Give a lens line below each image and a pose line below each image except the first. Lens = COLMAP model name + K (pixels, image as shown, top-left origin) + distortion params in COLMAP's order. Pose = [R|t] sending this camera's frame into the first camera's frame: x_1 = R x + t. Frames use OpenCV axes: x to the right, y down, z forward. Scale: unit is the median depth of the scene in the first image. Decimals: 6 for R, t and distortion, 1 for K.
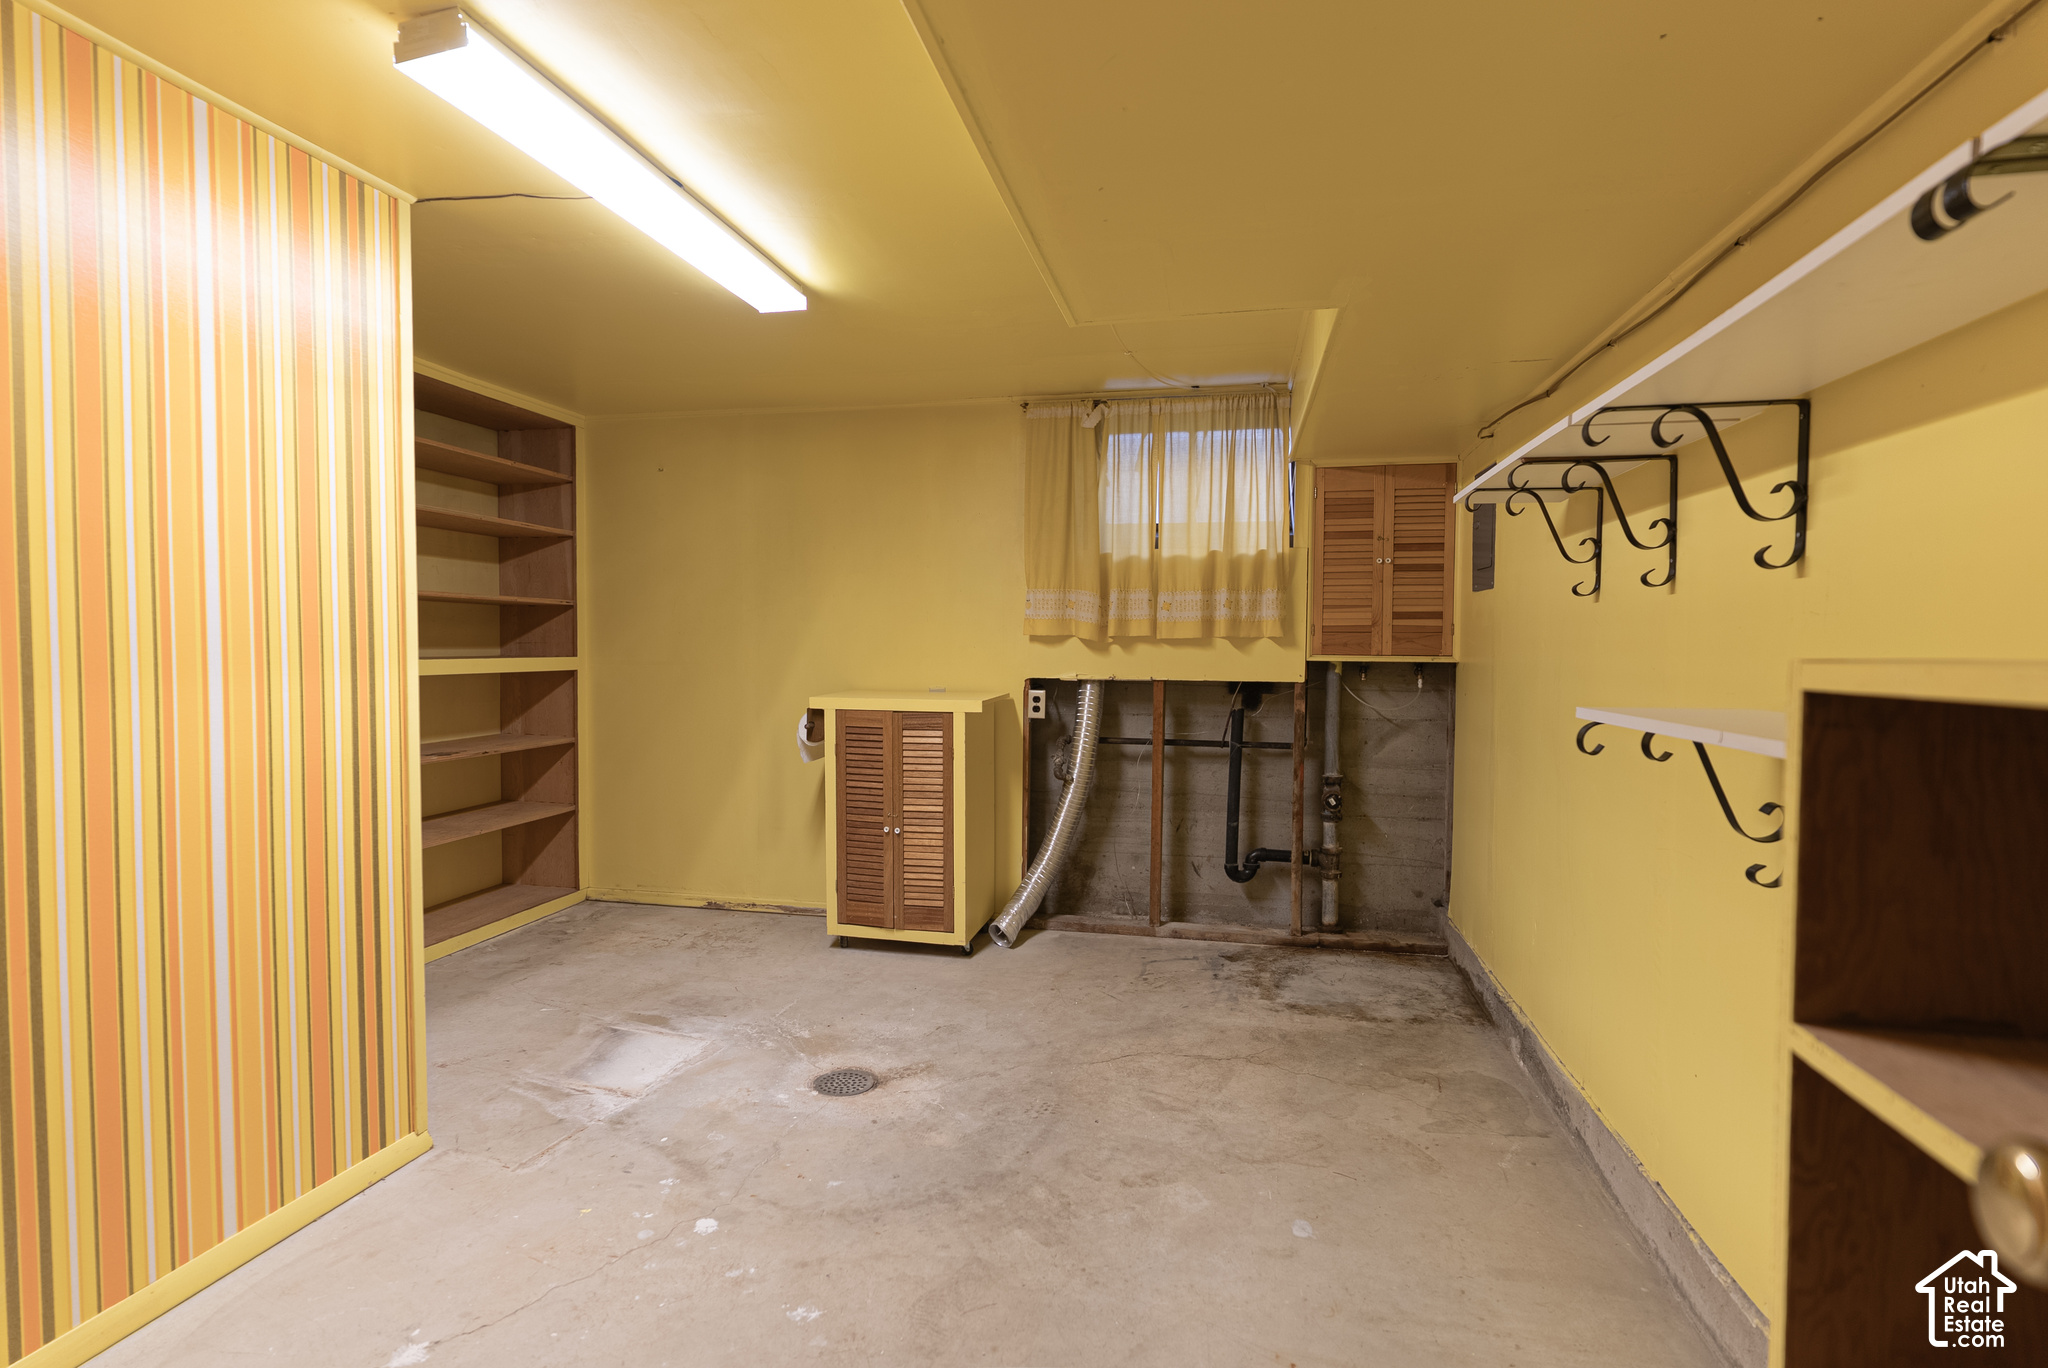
lens RADIAL K [[995.2, 0, 1028.1], [0, 995.2, 682.9], [0, 0, 1]] dist [-0.003183, -0.000237]
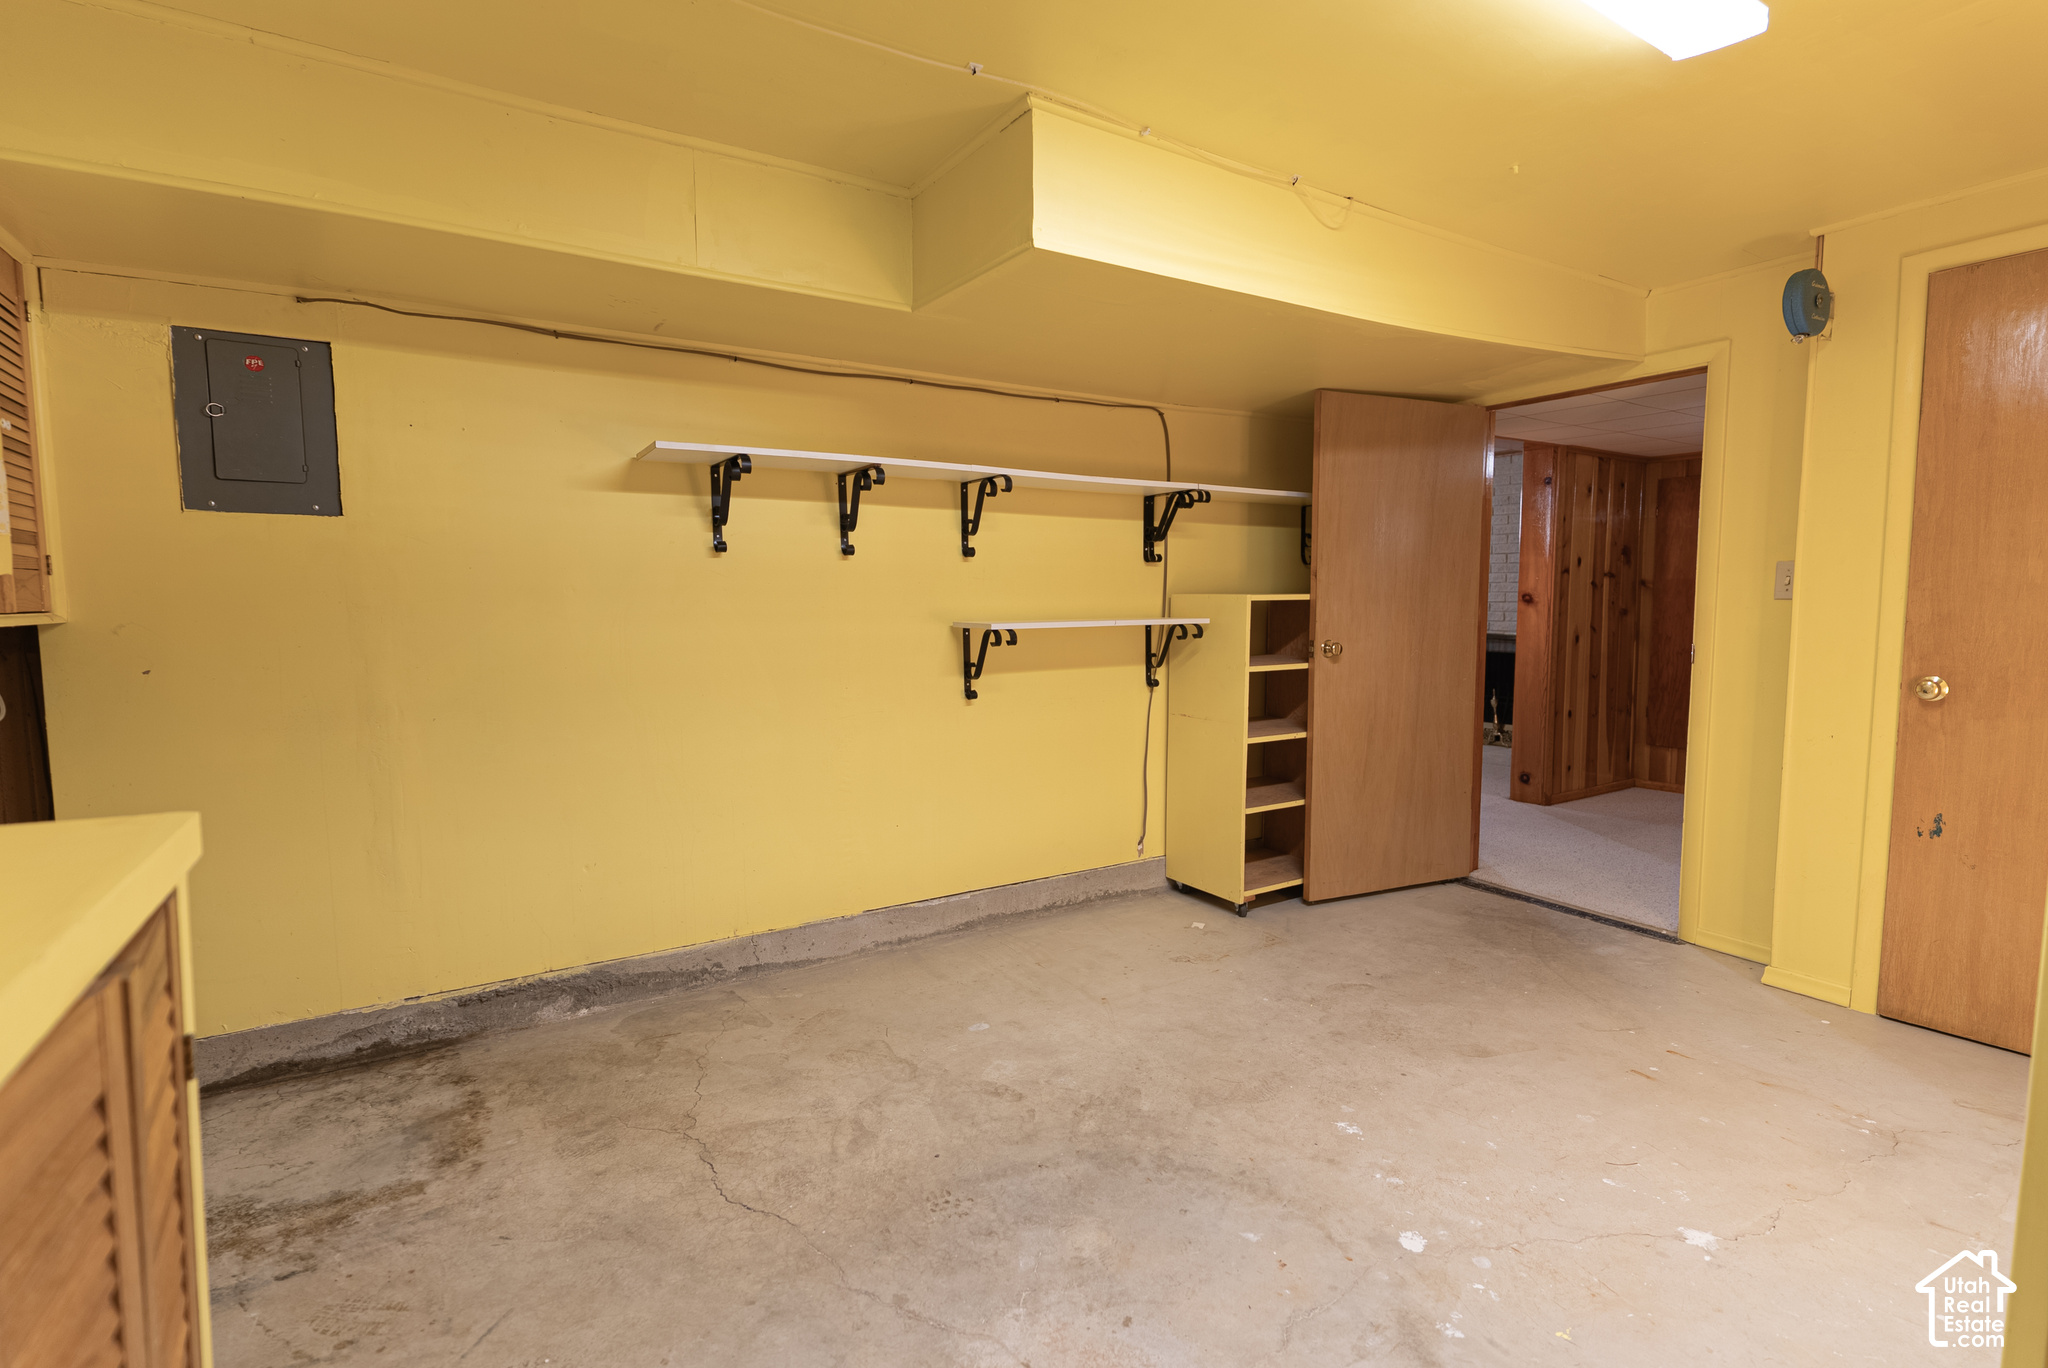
lens RADIAL K [[995.2, 0, 1027.0], [0, 995.2, 677.3], [0, 0, 1]] dist [-0.003183, -0.000237]
pose [[-0.712372, -0.060211, 0.699214, -0.540545], [0.027850, 0.993103, 0.113892, -0.057651], [-0.701249, 0.100607, -0.705782, 1.467258]]
